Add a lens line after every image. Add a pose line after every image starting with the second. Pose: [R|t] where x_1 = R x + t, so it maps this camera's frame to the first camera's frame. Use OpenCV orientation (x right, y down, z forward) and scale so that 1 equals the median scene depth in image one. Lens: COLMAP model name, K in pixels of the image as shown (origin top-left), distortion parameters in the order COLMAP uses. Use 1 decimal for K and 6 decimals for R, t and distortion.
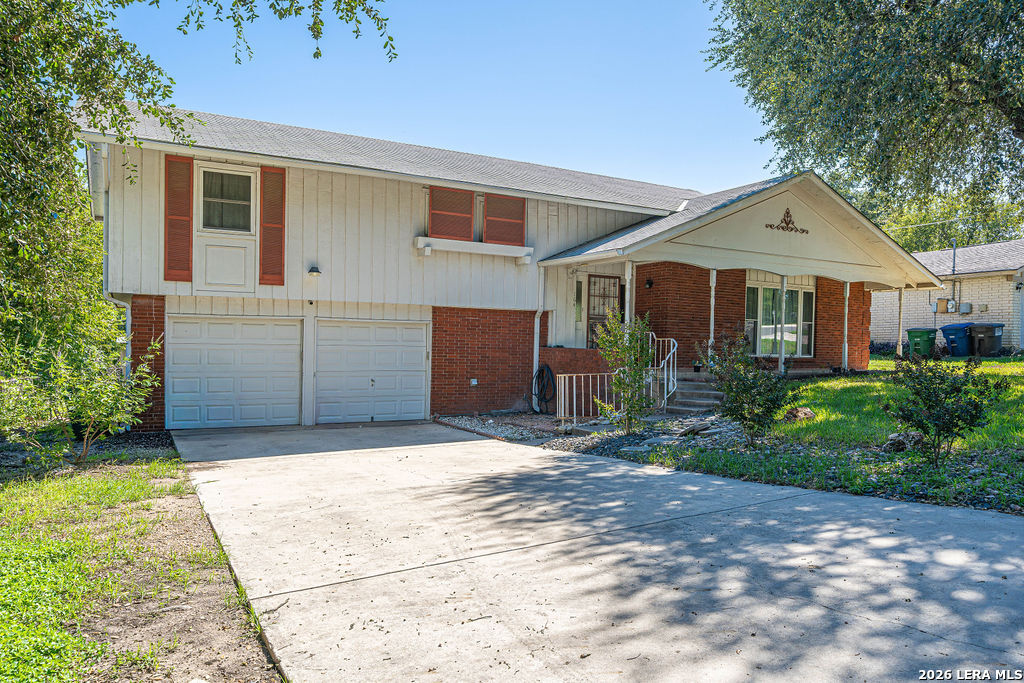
lens RADIAL K [[704.1, 0, 512.0], [0, 704.1, 346.0], [0, 0, 1]] dist [0.005504, 0.001536]
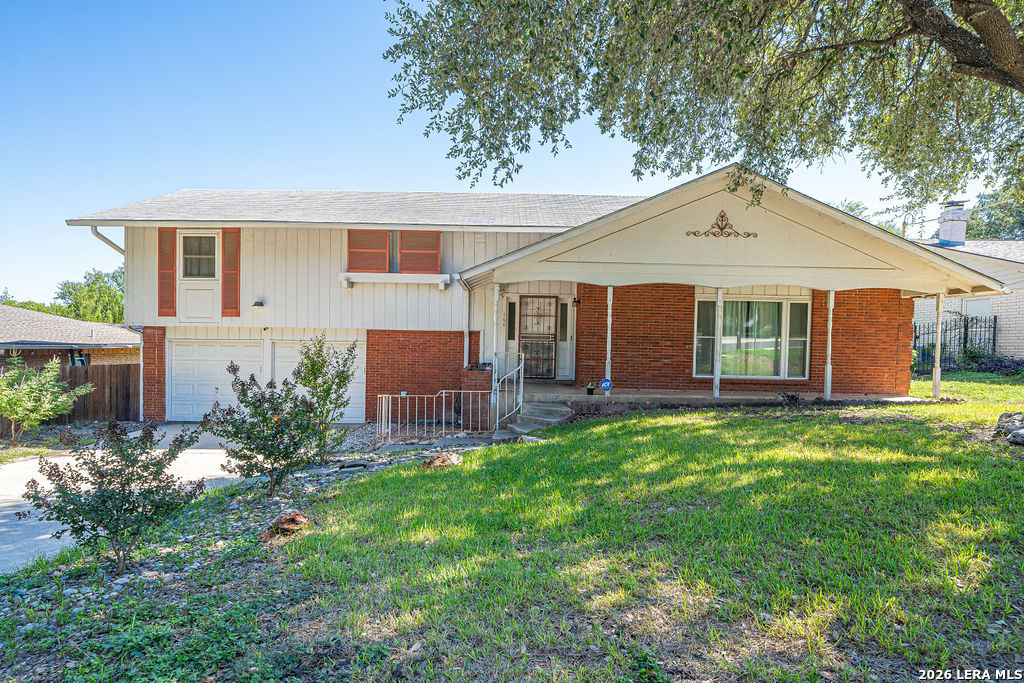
lens RADIAL K [[537.0, 0, 508.4], [0, 537.0, 341.2], [0, 0, 1]] dist [0.008115, -0.001586]
pose [[0.875993, -0.000034, -0.482324, 0.532584], [-0.004238, 0.999961, -0.007767, -0.030092], [0.482305, 0.008848, 0.875959, 0.318513]]
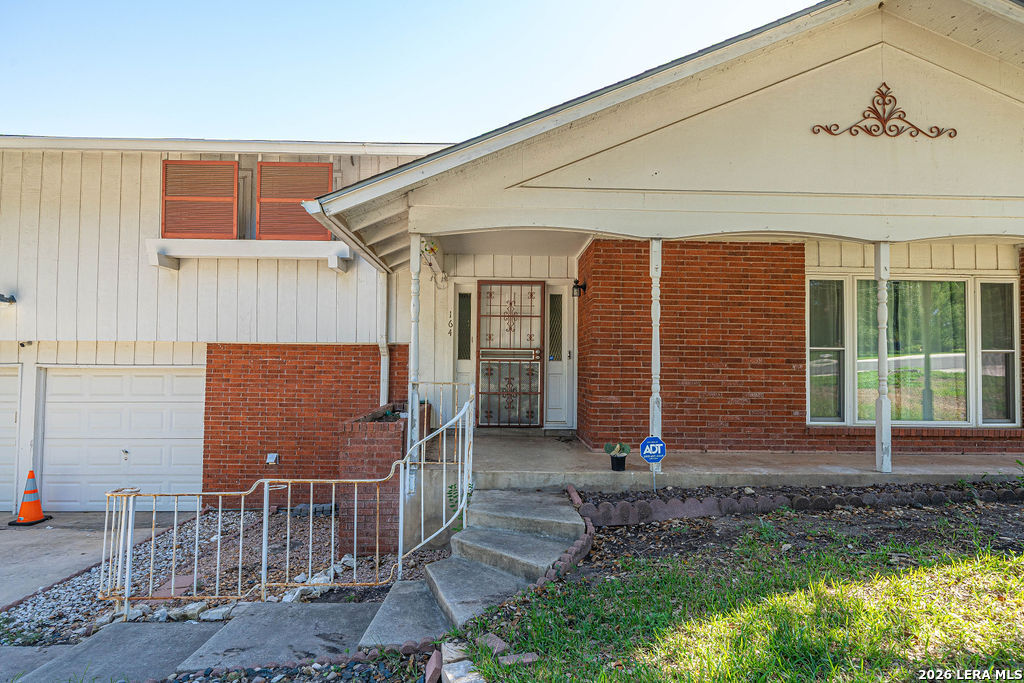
lens RADIAL K [[511.2, 0, 505.8], [0, 511.2, 345.7], [0, 0, 1]] dist [0.003321, 0.000724]
pose [[0.885459, -0.031942, -0.463618, 0.363510], [0.006396, 0.998378, -0.056569, -0.024530], [0.464673, 0.047124, 0.884227, 0.697256]]
